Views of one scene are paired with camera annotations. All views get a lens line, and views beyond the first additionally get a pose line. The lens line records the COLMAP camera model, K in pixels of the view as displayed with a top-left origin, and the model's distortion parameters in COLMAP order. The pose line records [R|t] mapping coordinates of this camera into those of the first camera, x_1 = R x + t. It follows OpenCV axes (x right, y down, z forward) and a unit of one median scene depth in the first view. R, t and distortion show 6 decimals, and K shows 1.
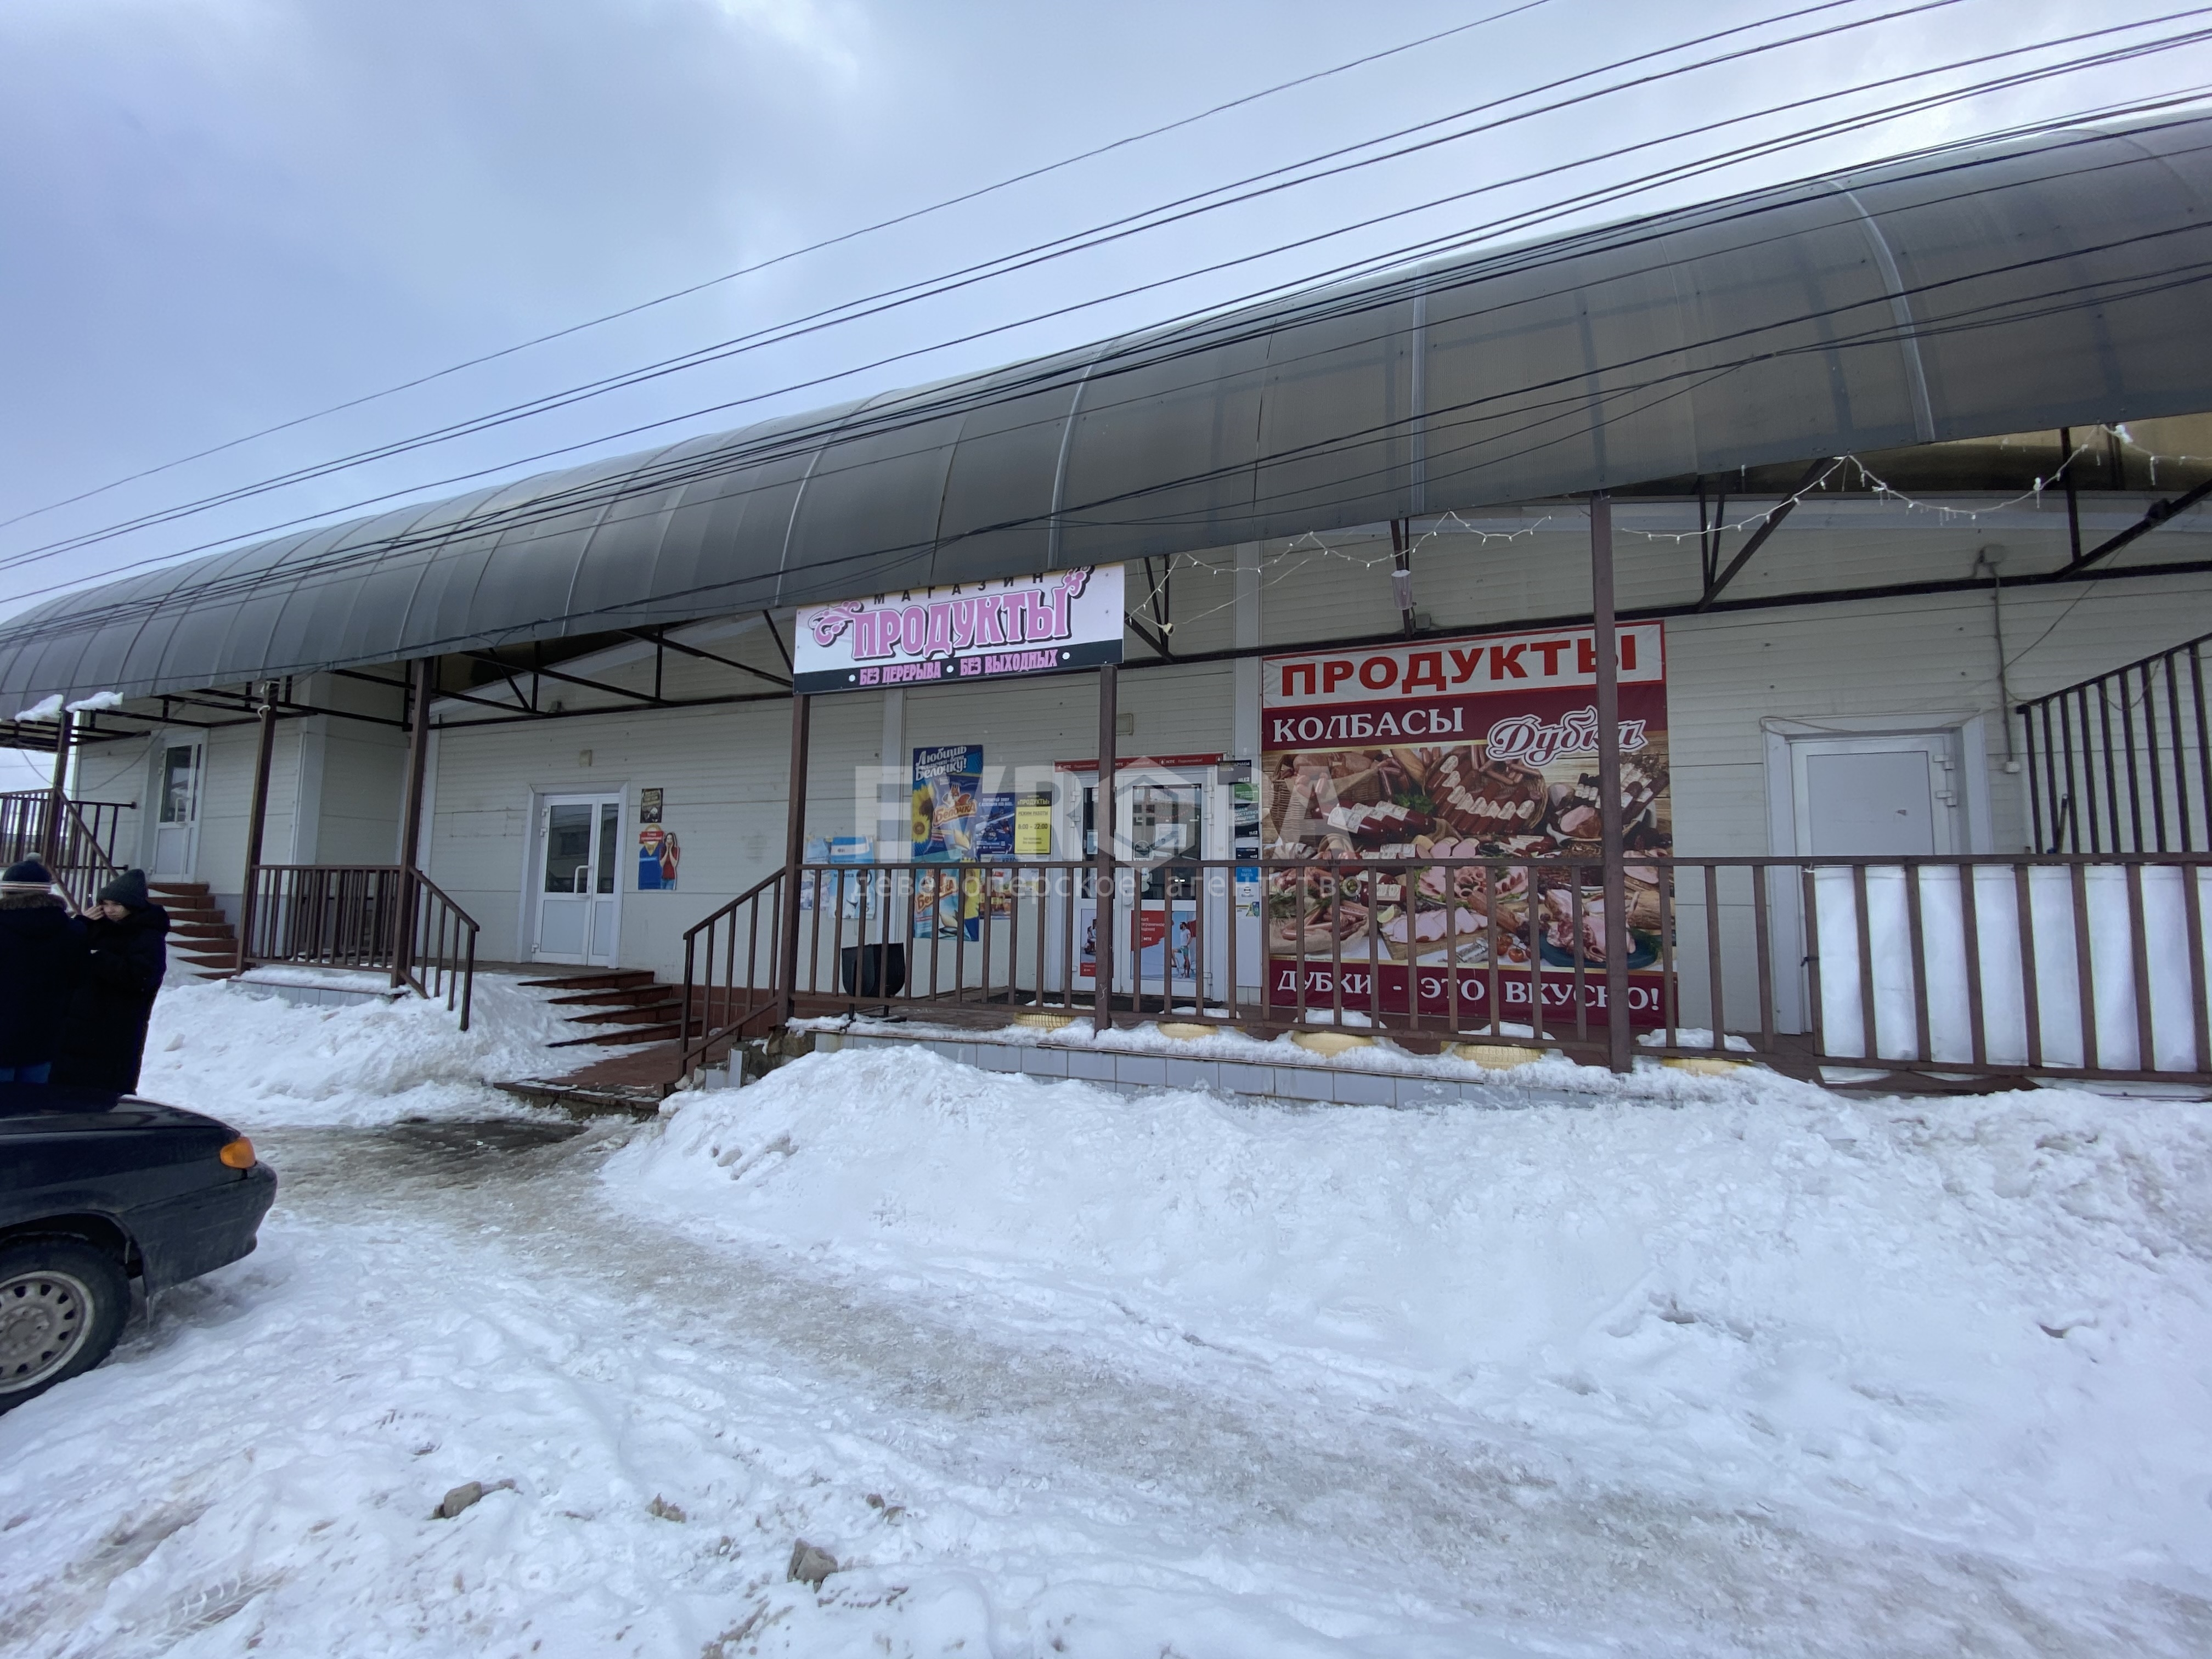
lens RADIAL K [[884.3, 0, 1112.9], [0, 884.3, 799.0], [0, 0, 1]] dist [0.061686, -0.000014]
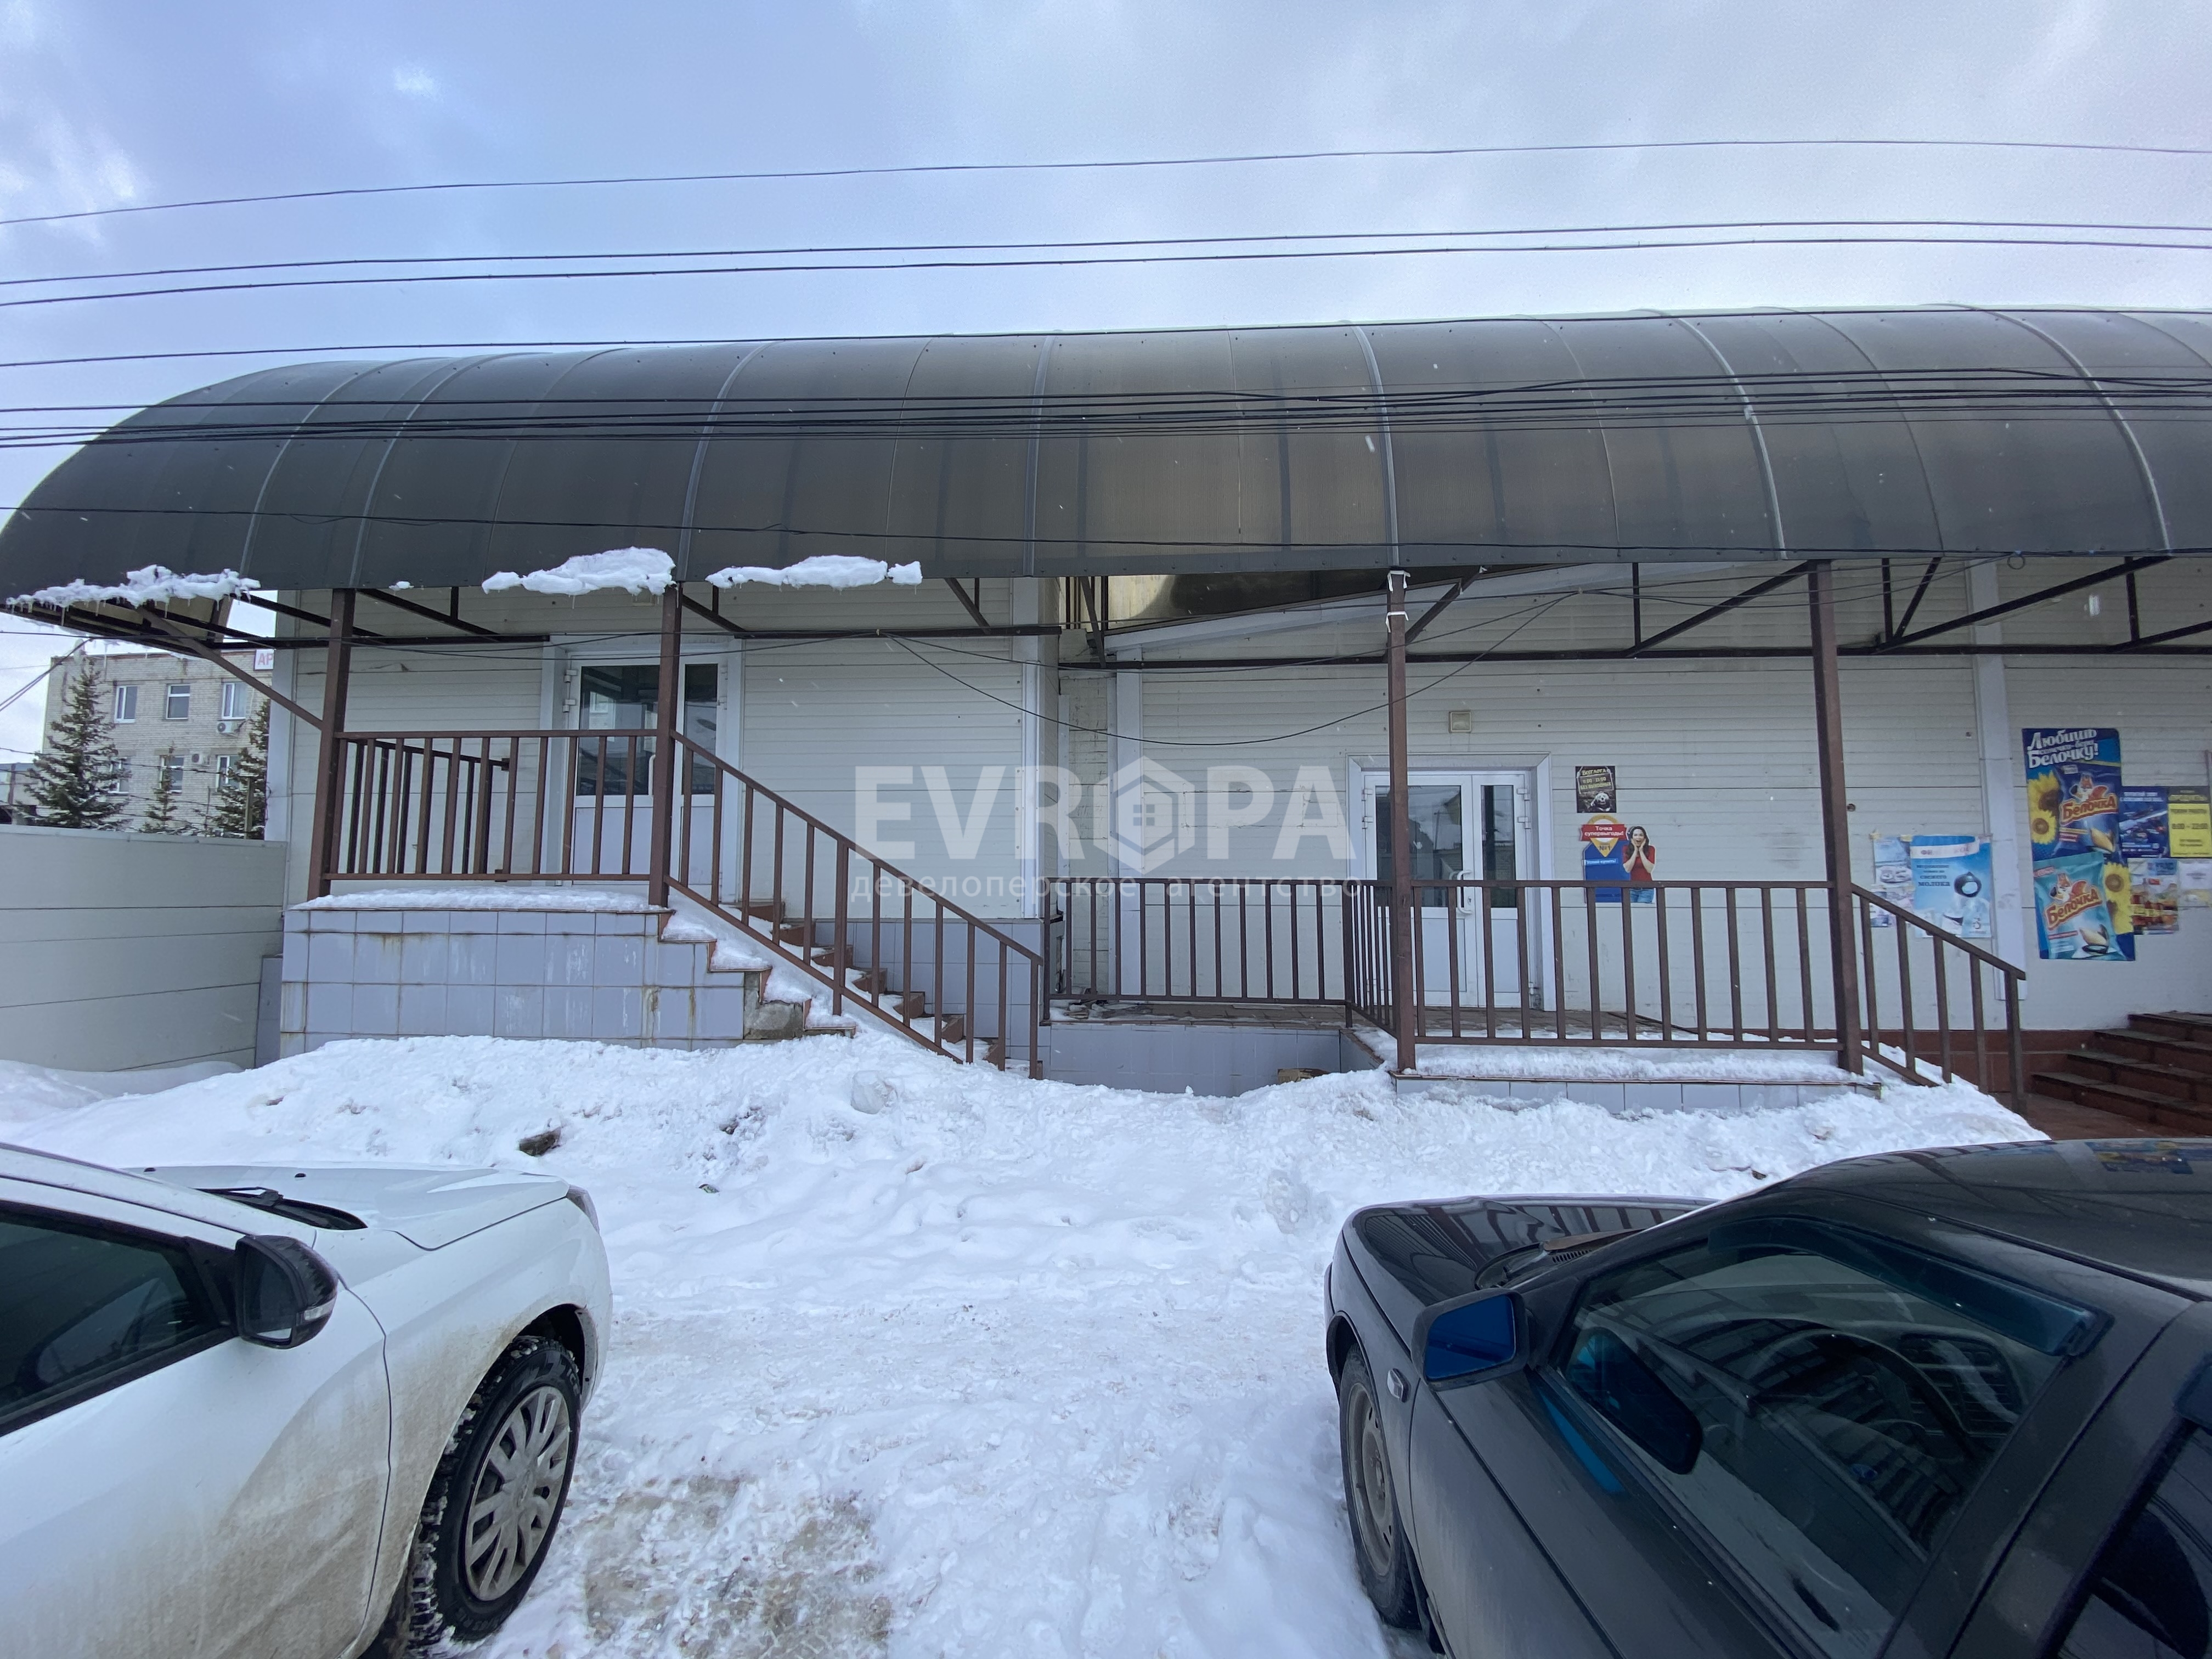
lens RADIAL K [[895.8, 0, 1106.0], [0, 895.8, 829.5], [0, 0, 1]] dist [0.043207, -0.030008]
pose [[0.944001, 0.017867, 0.329459, -1.205550], [-0.025162, 0.999523, 0.017891, 0.039378], [-0.328983, -0.025179, 0.944000, 0.454369]]
